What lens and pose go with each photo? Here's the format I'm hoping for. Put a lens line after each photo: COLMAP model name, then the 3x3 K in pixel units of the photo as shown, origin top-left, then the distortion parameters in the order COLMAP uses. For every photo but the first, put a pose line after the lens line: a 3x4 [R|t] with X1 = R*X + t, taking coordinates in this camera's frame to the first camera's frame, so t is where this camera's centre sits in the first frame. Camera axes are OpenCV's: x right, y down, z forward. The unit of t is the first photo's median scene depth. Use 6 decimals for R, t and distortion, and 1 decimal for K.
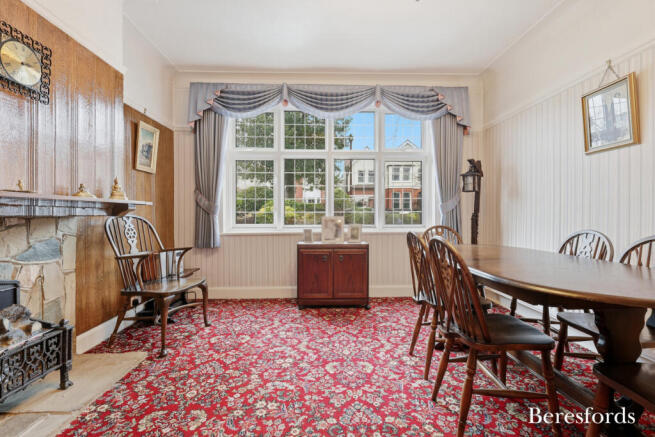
lens RADIAL K [[290.1, 0, 326.1], [0, 290.1, 212.4], [0, 0, 1]] dist [0.001059, -0.000547]
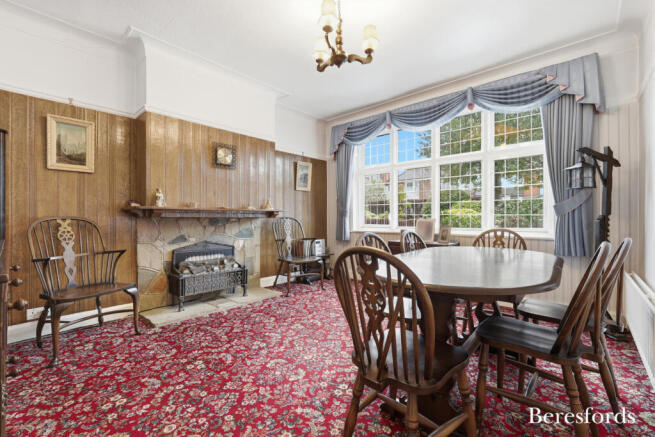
lens RADIAL K [[290.1, 0, 331.6], [0, 290.1, 219.5], [0, 0, 1]] dist [0.001059, -0.000547]
pose [[0.714737, 0.006943, -0.699359, 0.612650], [0.000305, 0.999948, 0.010238, 0.003791], [0.699393, -0.007531, 0.714698, -0.055579]]
